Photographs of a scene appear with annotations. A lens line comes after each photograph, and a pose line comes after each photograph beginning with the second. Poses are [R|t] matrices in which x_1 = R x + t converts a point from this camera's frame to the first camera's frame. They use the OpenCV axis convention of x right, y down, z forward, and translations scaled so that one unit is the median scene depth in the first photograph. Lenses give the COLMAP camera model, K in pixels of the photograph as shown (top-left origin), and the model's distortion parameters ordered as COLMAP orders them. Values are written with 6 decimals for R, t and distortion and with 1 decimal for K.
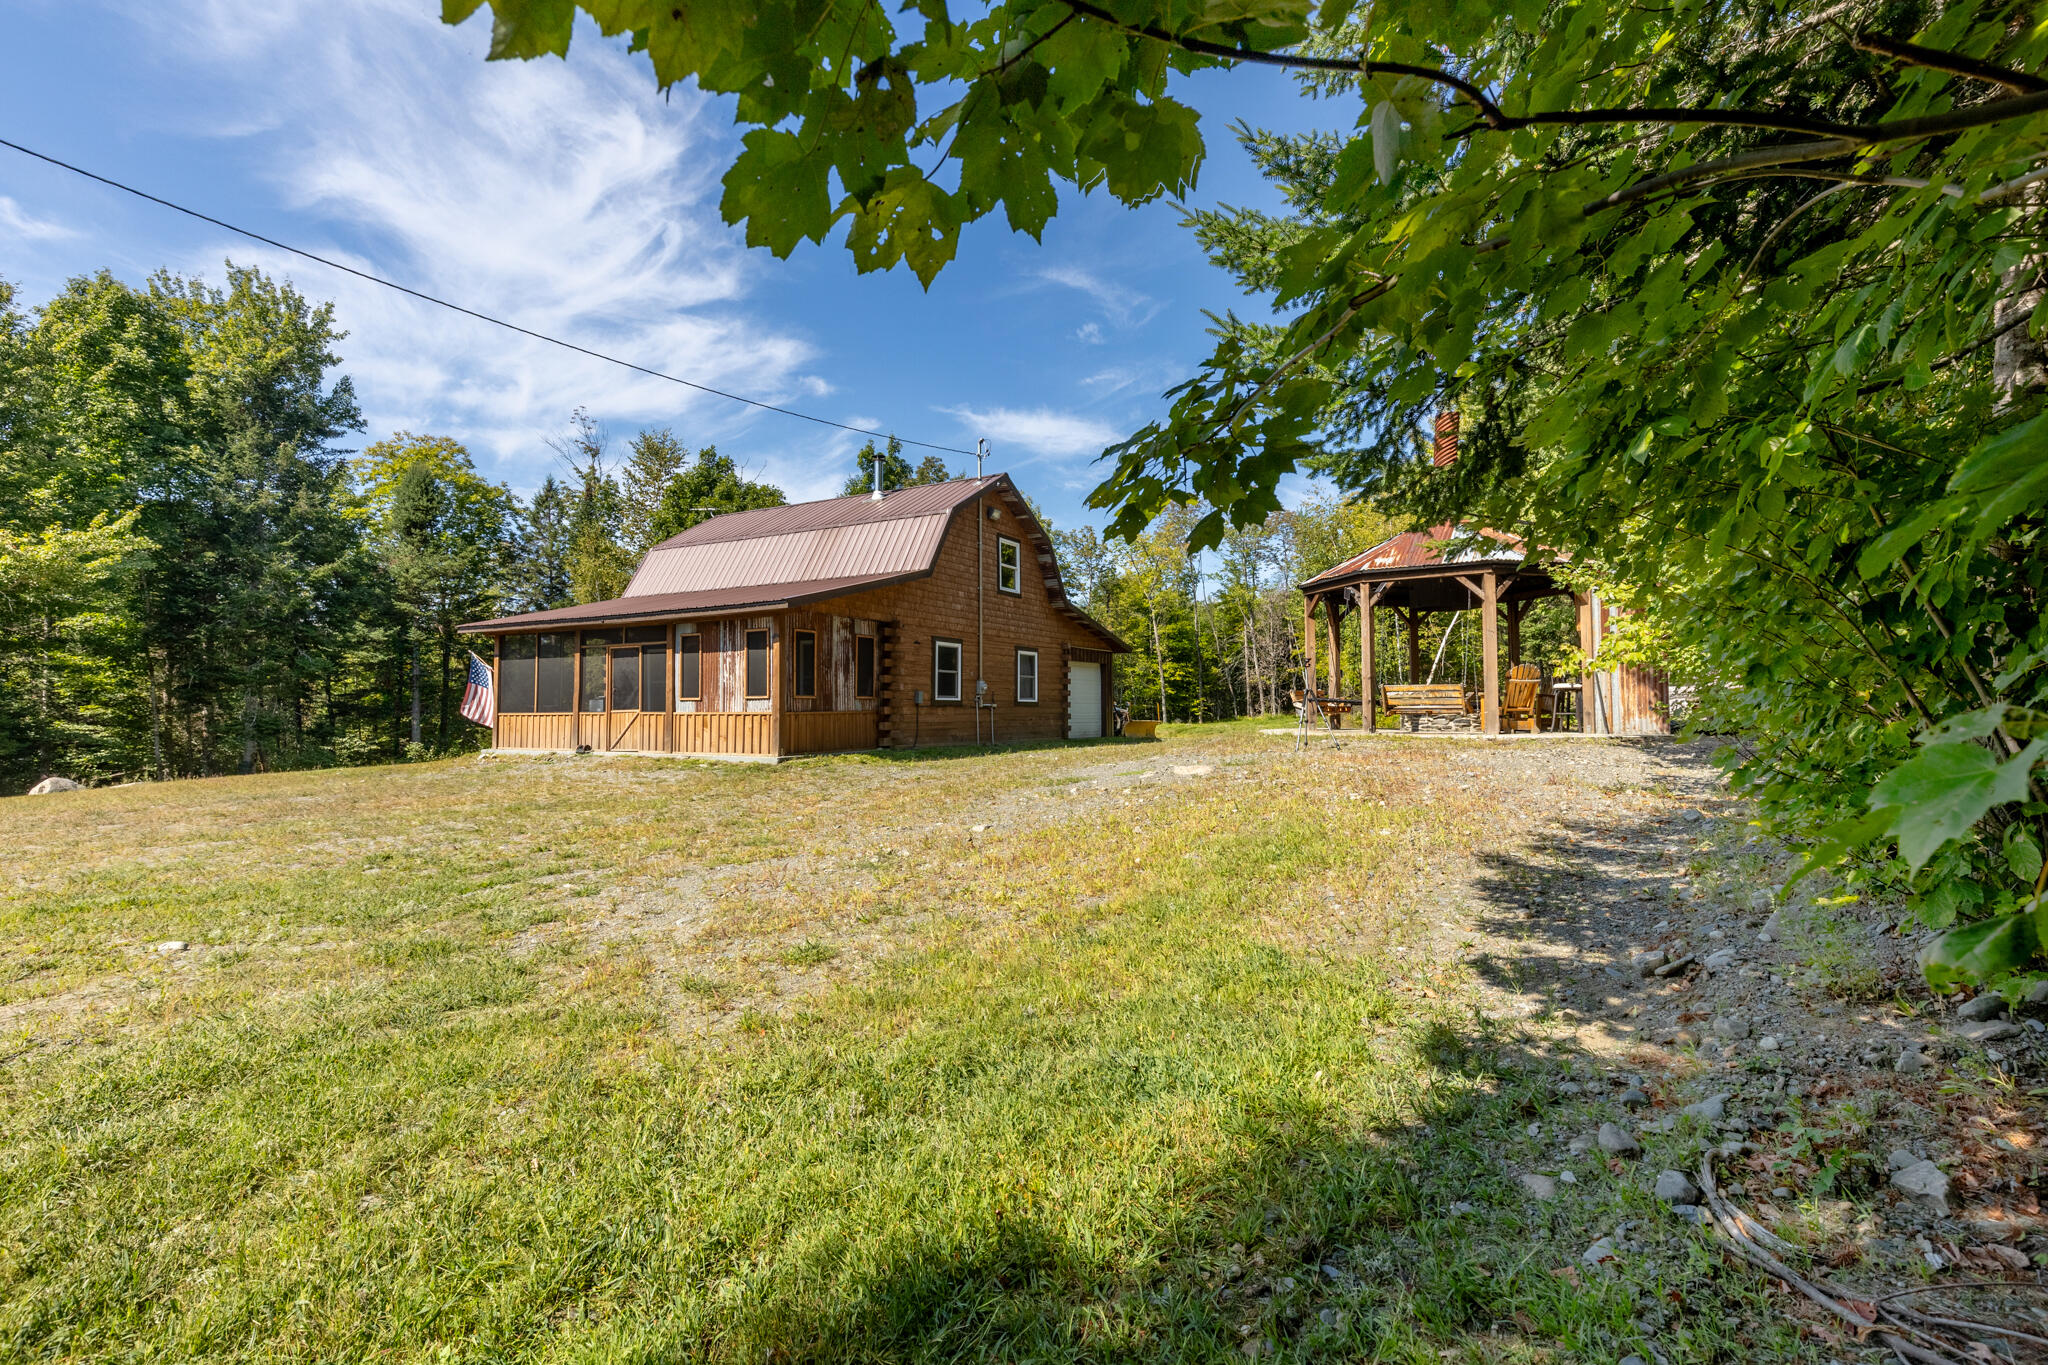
lens RADIAL K [[942.7, 0, 1022.0], [0, 942.7, 687.9], [0, 0, 1]] dist [-0.002568, -0.000411]
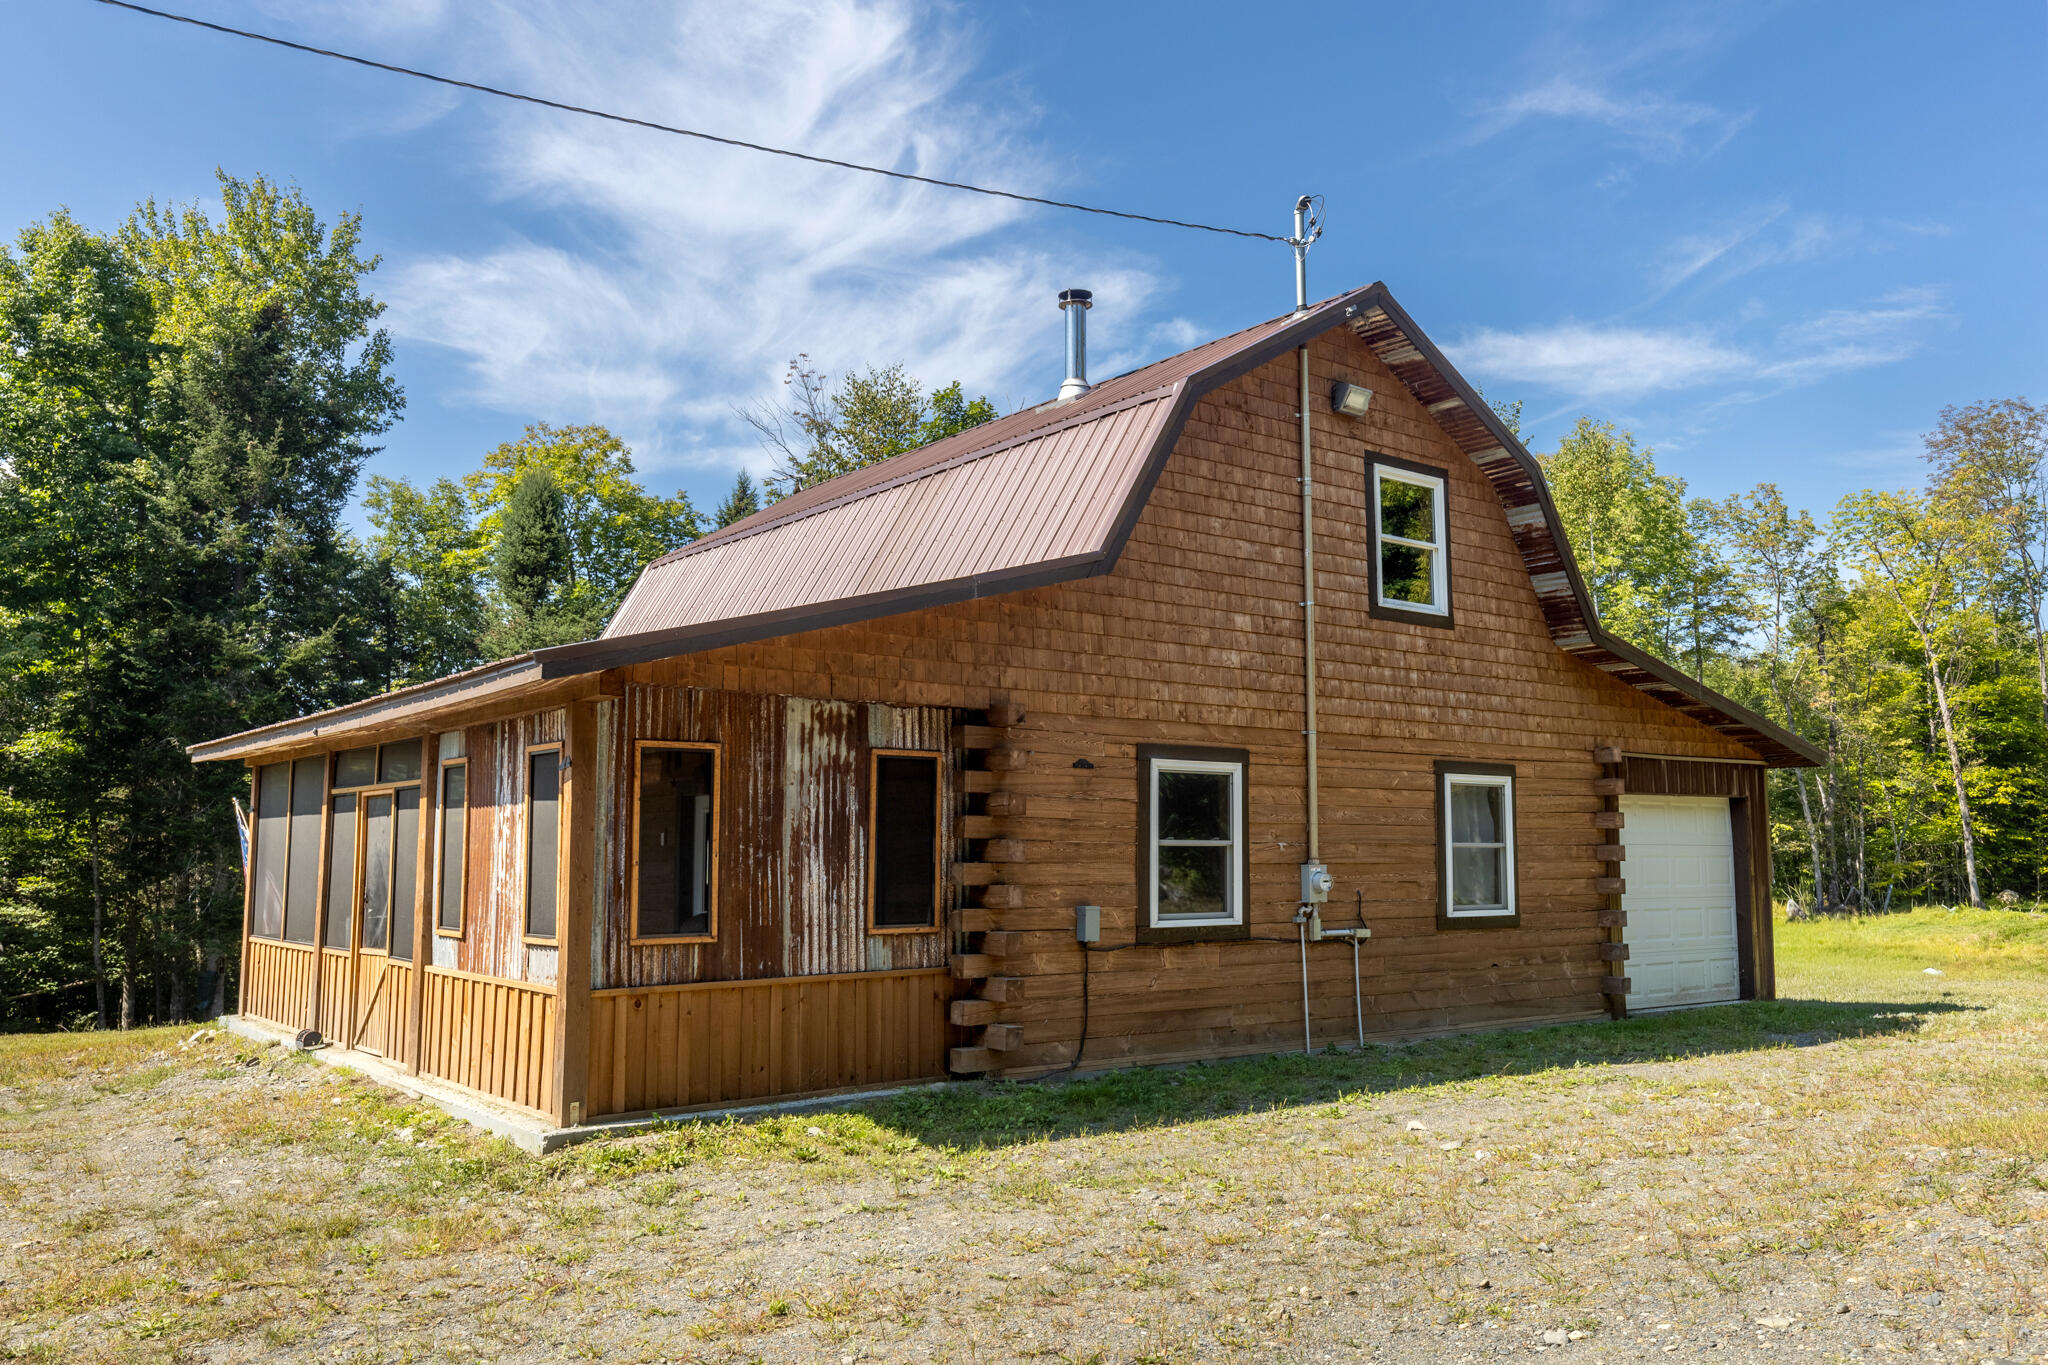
lens RADIAL K [[1600.2, 0, 1023.9], [0, 1600.2, 688.2], [0, 0, 1]] dist [-0.009088, 0.003905]
pose [[0.924749, -0.038729, -0.378601, 0.078446], [0.008822, 0.996723, -0.080414, -0.024333], [0.380475, 0.071023, 0.922060, 0.375569]]
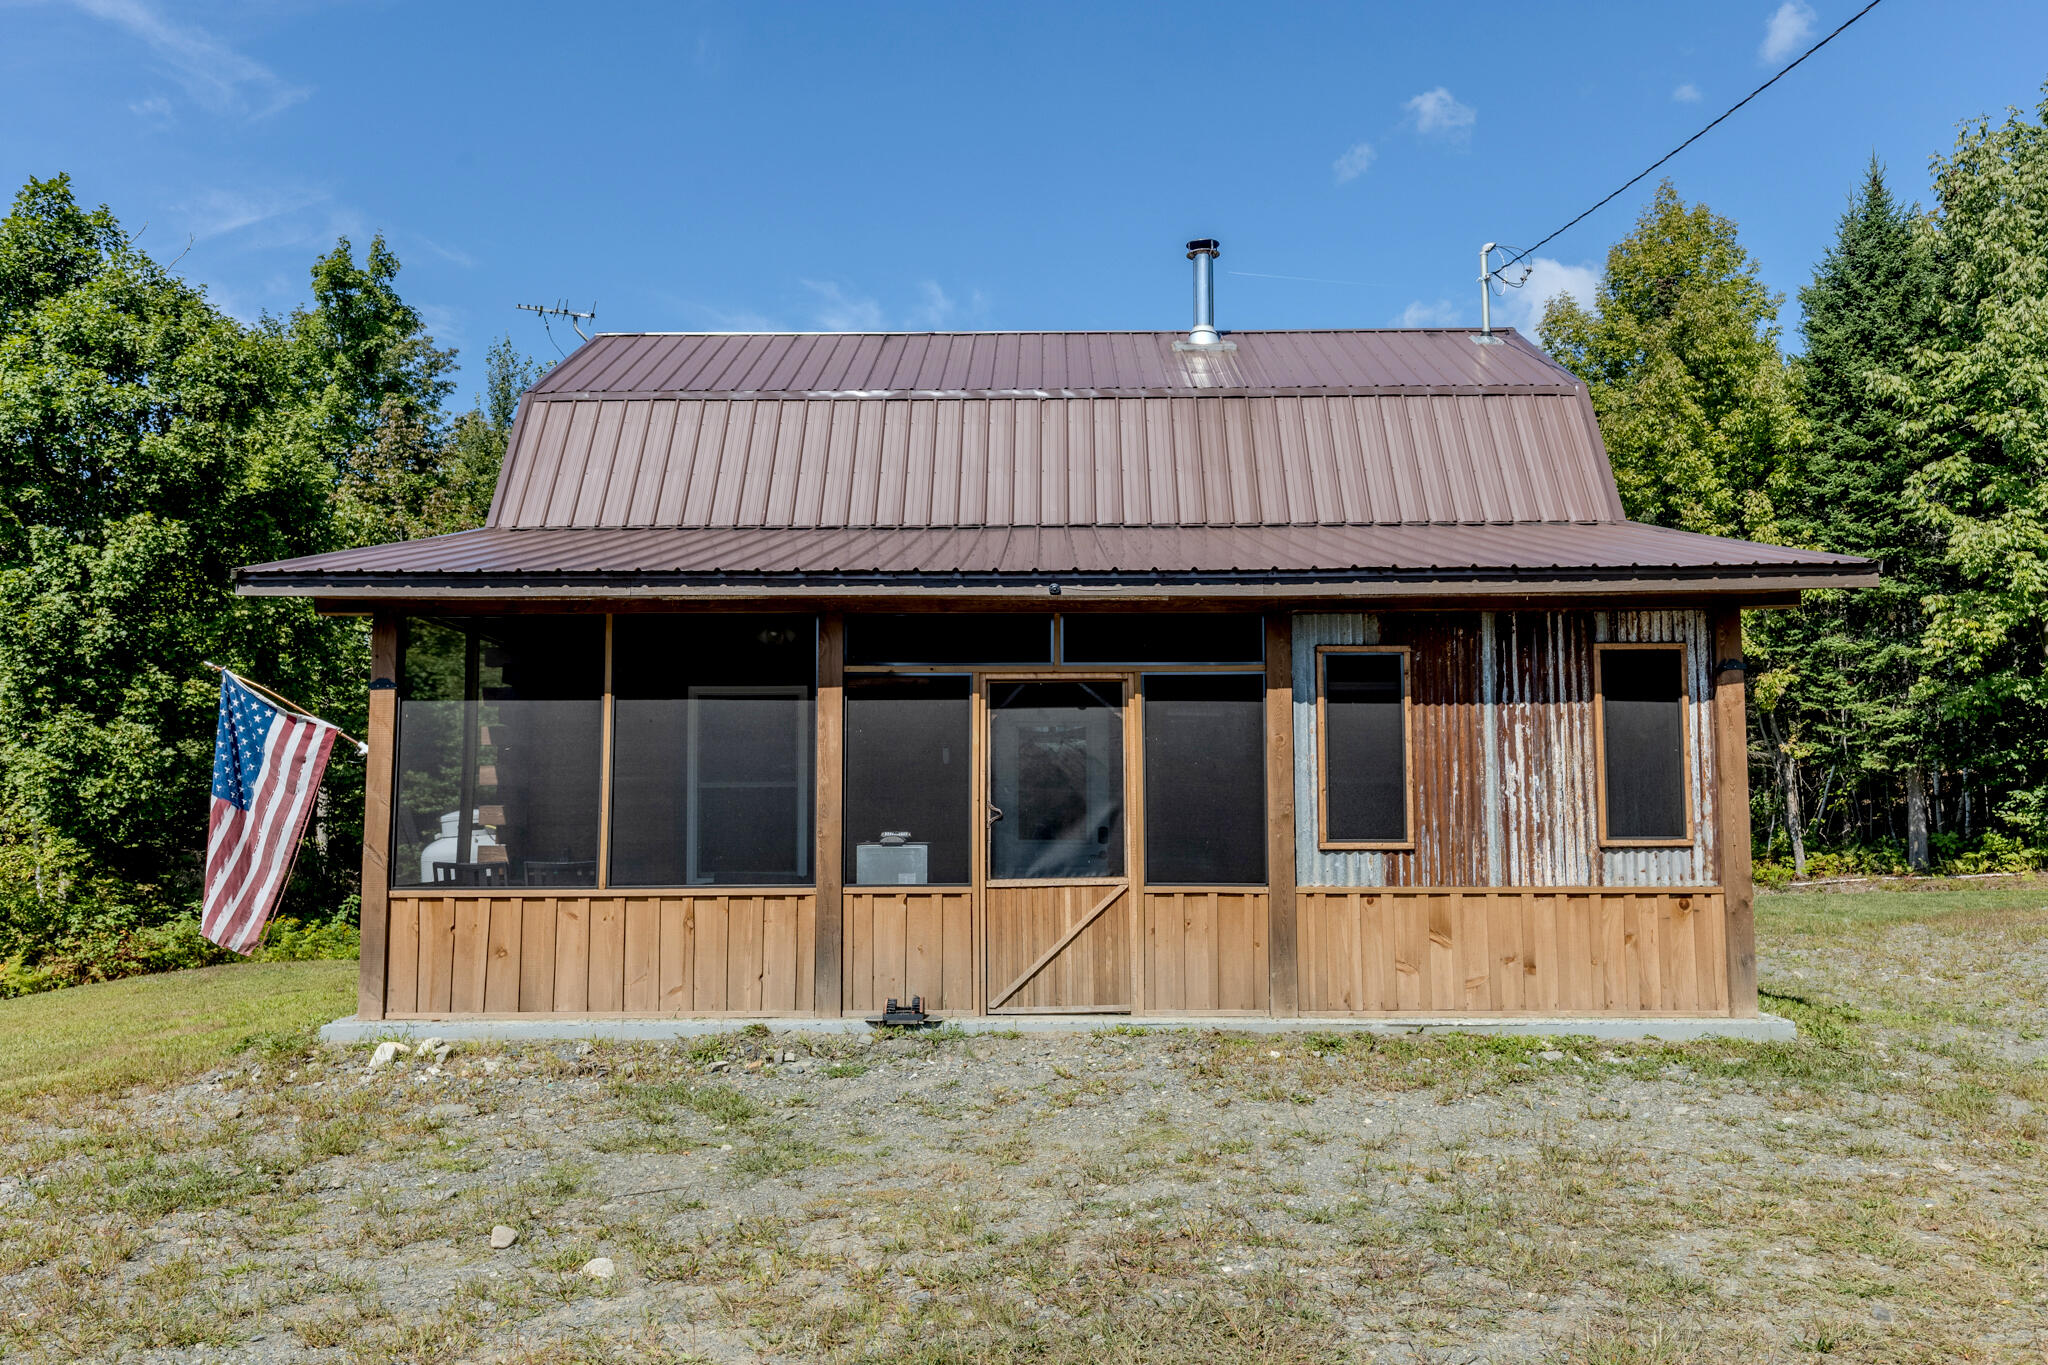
lens RADIAL K [[1626.8, 0, 1026.3], [0, 1626.8, 676.3], [0, 0, 1]] dist [-0.008052, -0.001404]
pose [[0.873894, 0.051397, 0.483391, -0.561990], [-0.013830, 0.996621, -0.080965, 0.000482], [-0.485919, 0.064070, 0.871652, 0.434797]]
